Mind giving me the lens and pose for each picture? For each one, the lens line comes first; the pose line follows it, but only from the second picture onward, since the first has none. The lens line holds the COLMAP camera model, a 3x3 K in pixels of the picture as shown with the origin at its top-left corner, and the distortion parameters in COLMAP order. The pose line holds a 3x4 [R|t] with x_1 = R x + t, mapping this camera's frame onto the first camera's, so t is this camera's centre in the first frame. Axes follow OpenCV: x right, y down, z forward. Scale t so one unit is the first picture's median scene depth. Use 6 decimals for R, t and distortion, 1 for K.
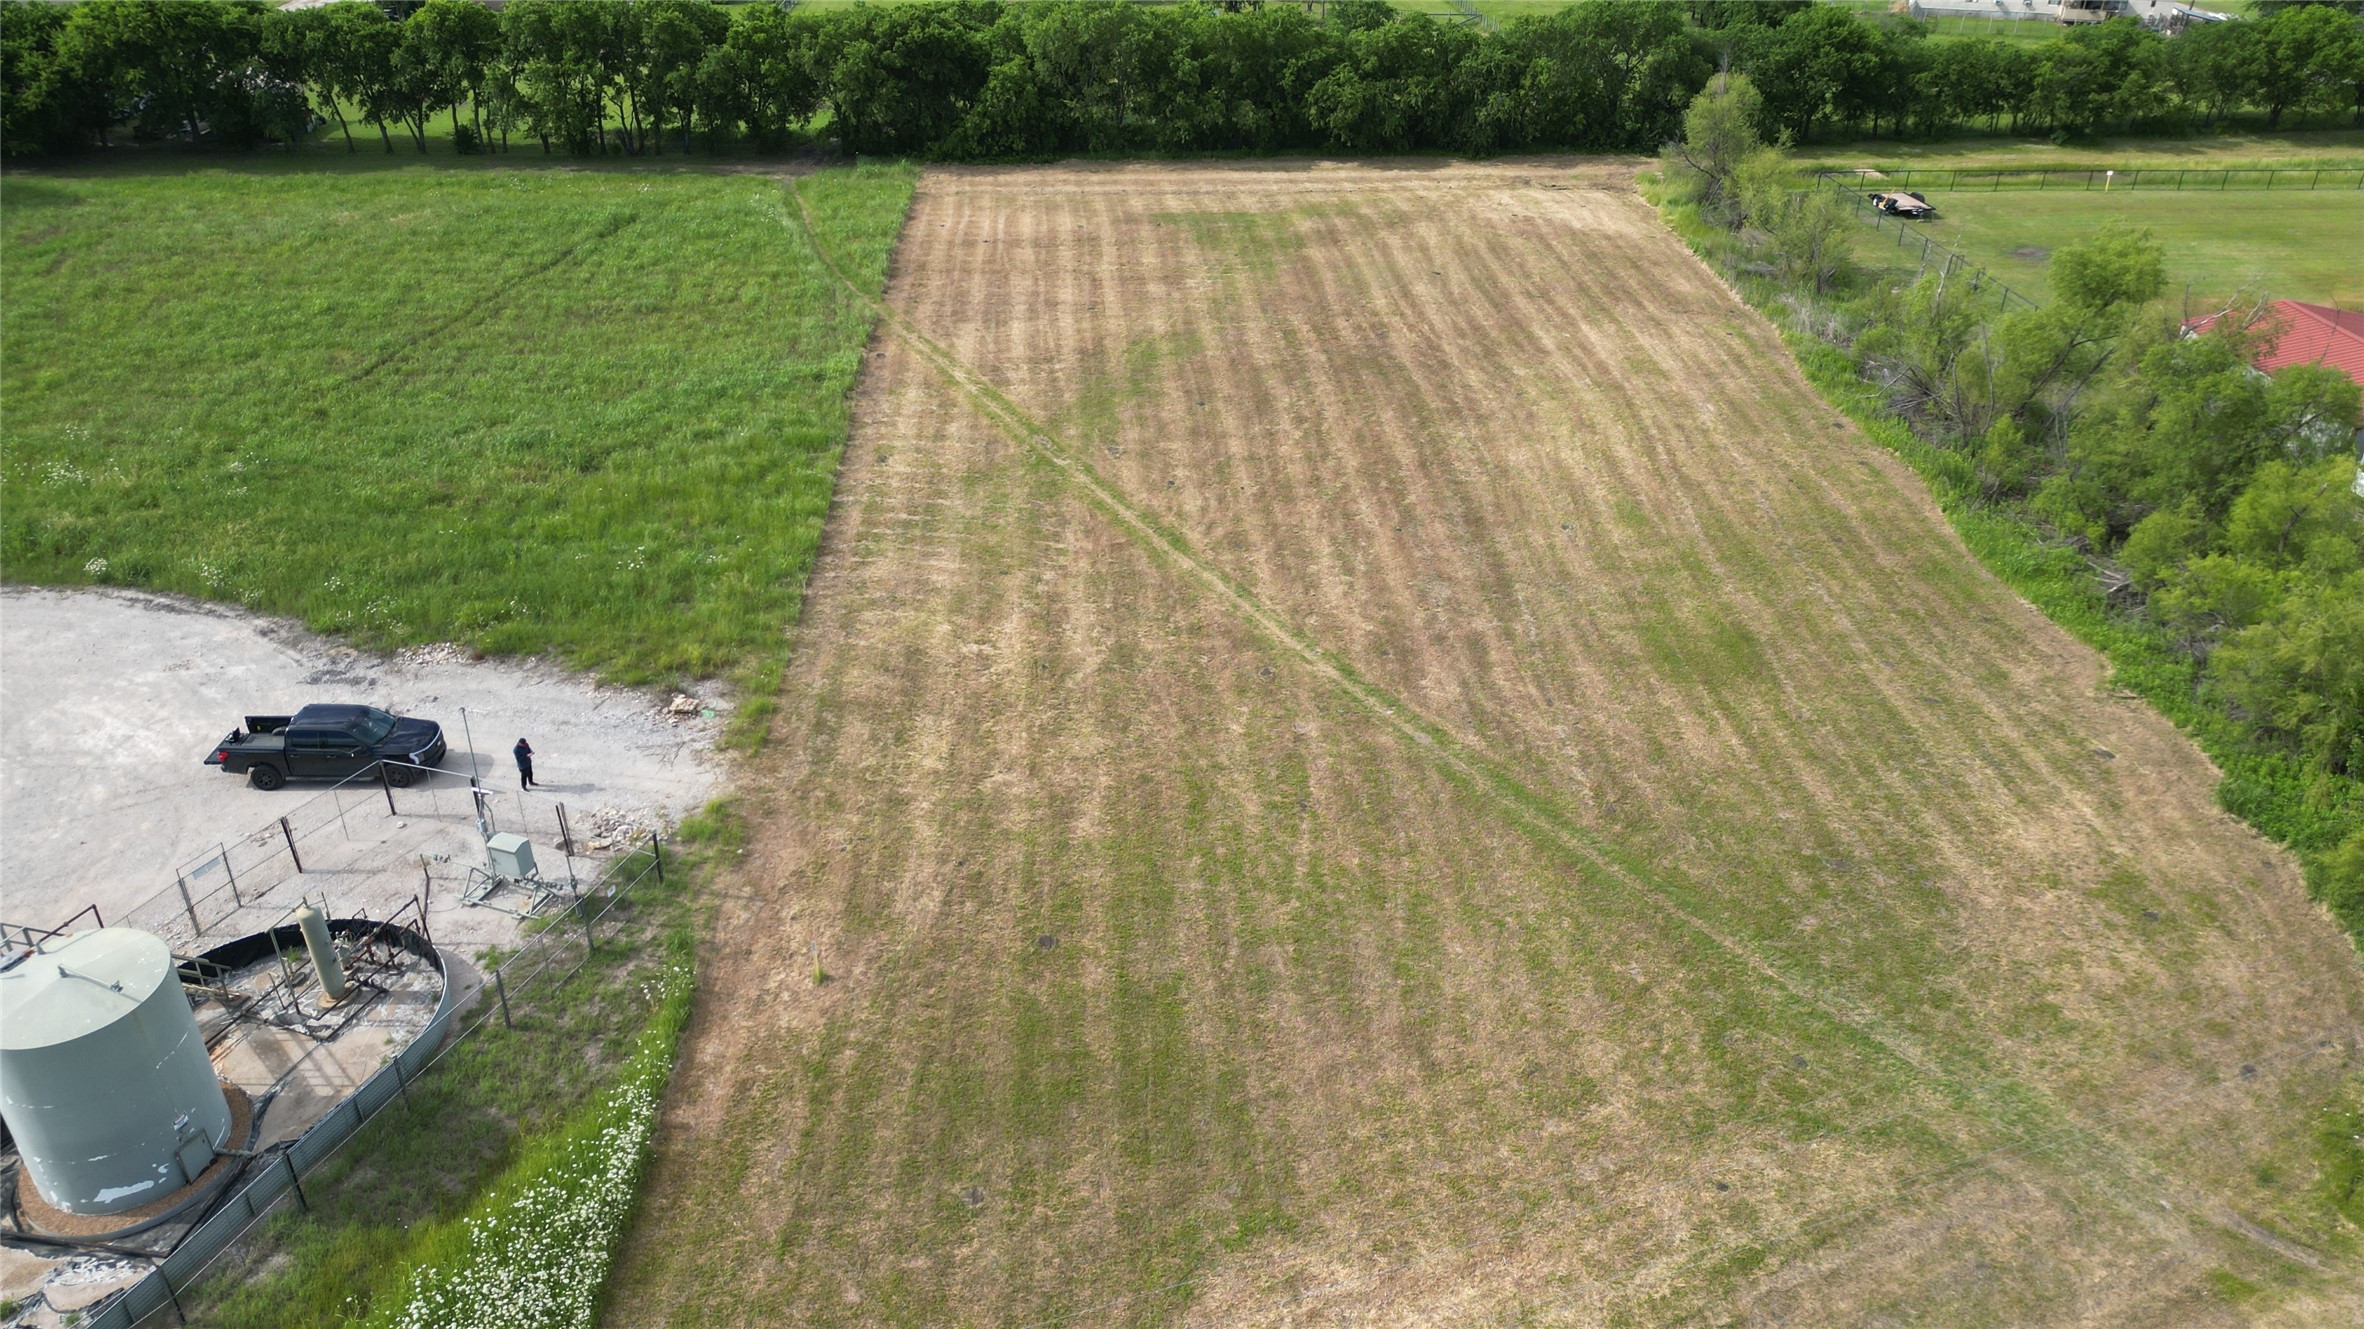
lens RADIAL K [[1647.5, 0, 1182.0], [0, 1647.5, 664.5], [0, 0, 1]] dist [0.088450, -0.086567]
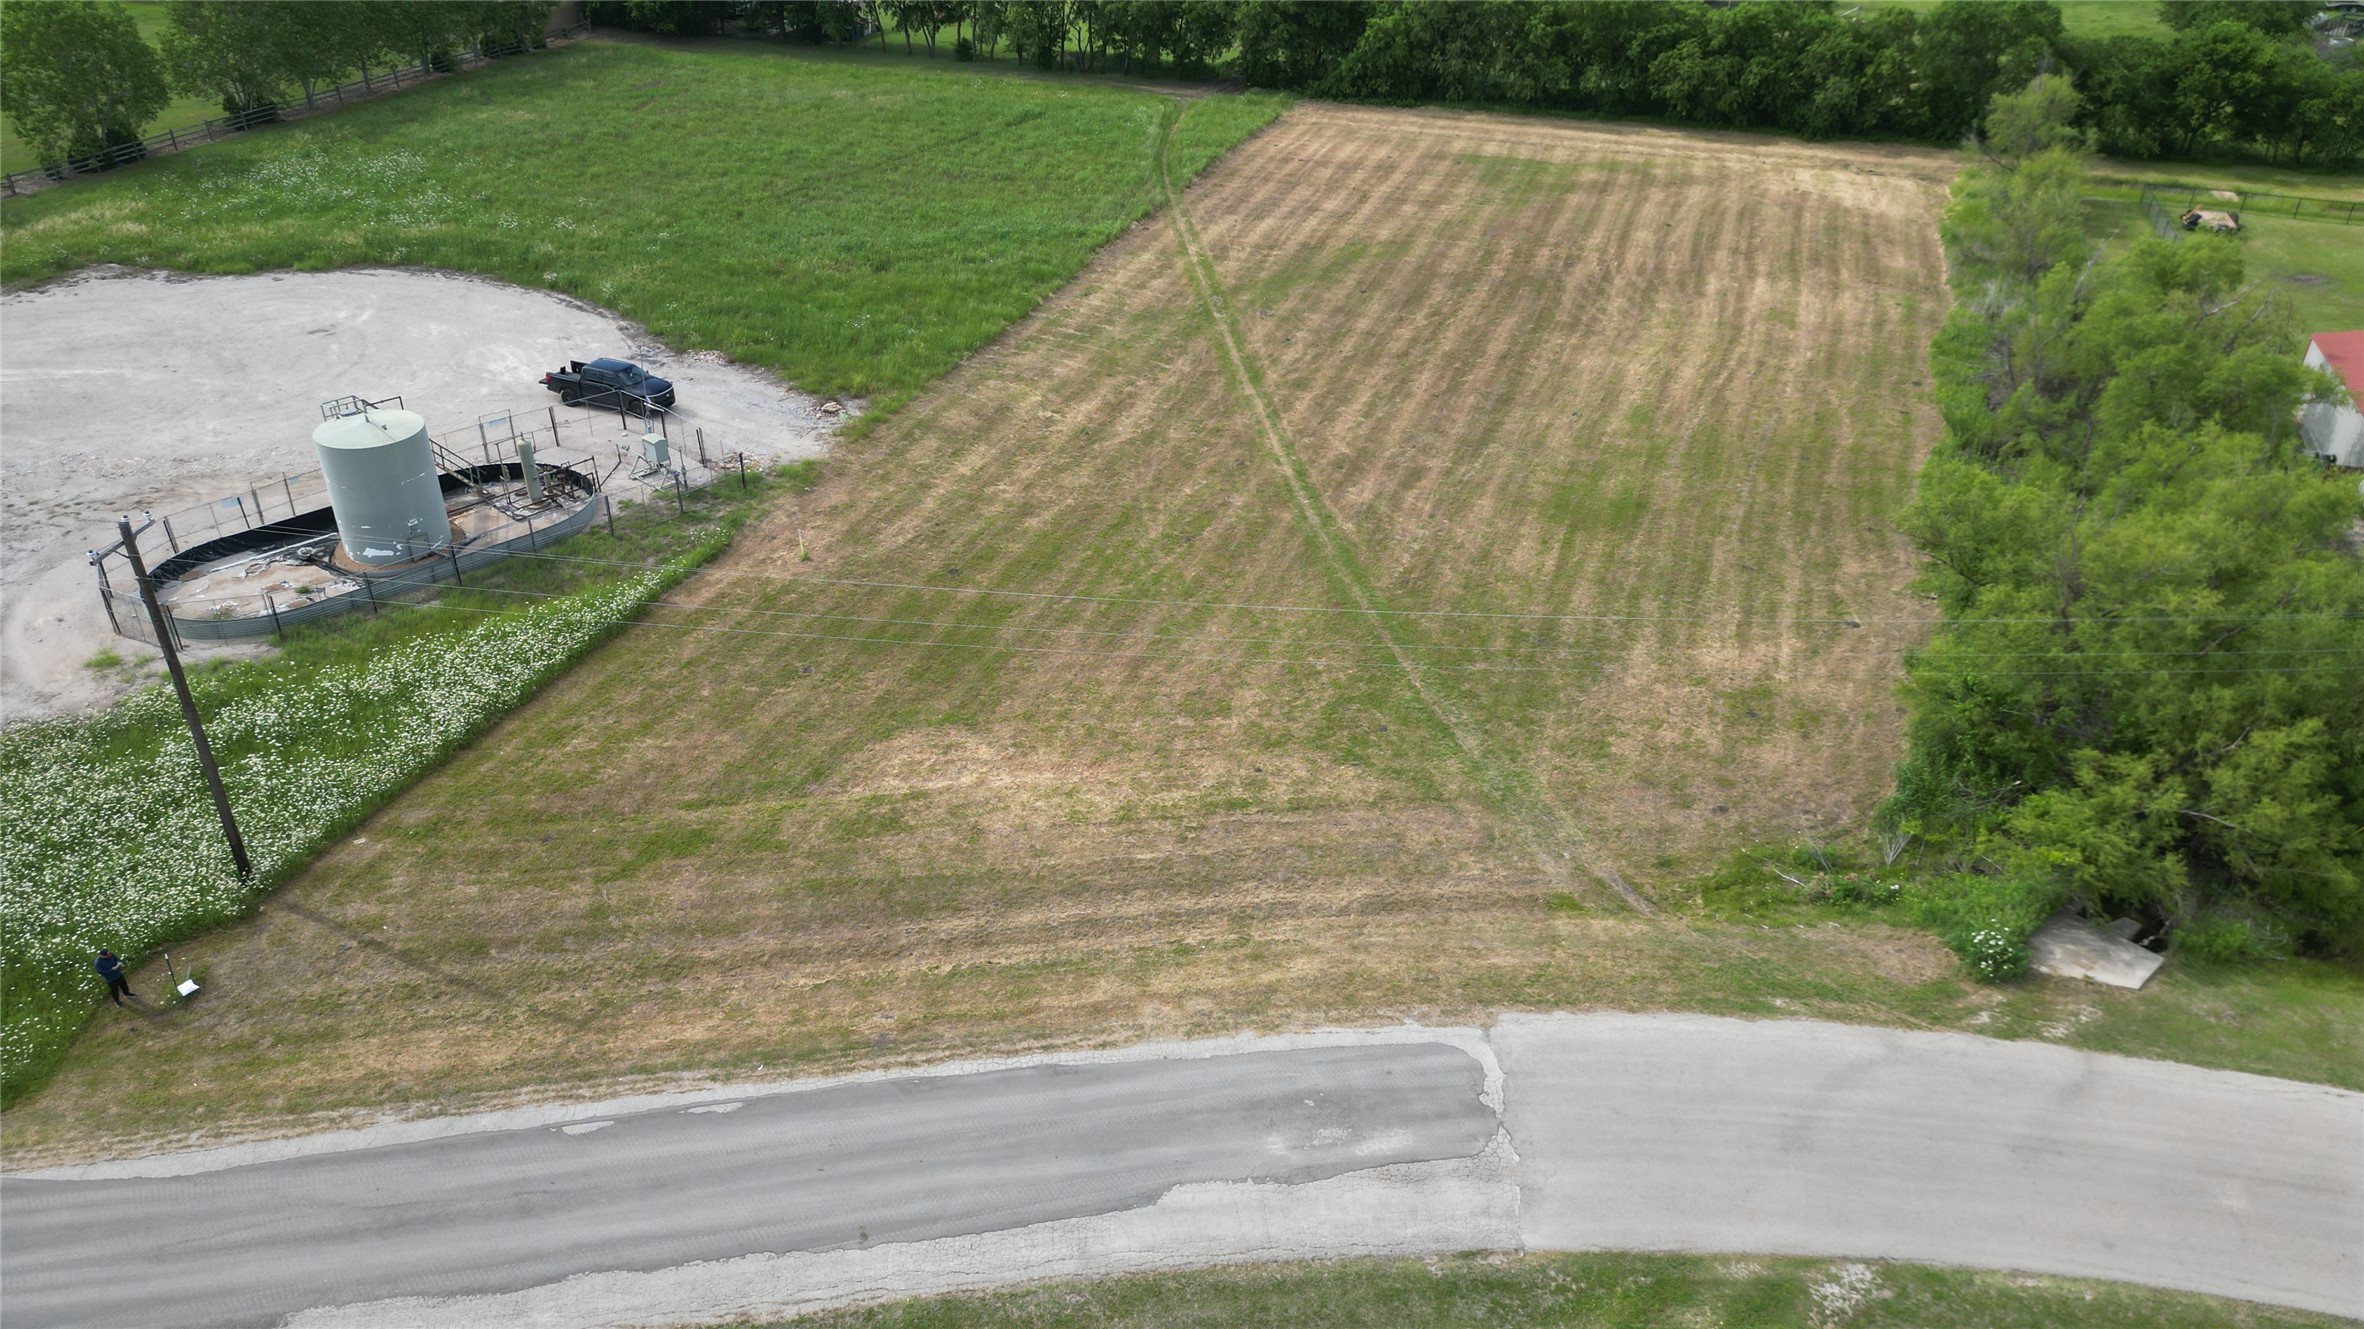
lens RADIAL K [[1654.3, 0, 1182.0], [0, 1654.3, 664.5], [0, 0, 1]] dist [0.085590, -0.091505]
pose [[0.924514, 0.200222, -0.324323, 0.445322], [-0.198942, 0.979295, 0.037467, 0.115792], [0.325109, 0.029883, 0.945204, -0.230354]]
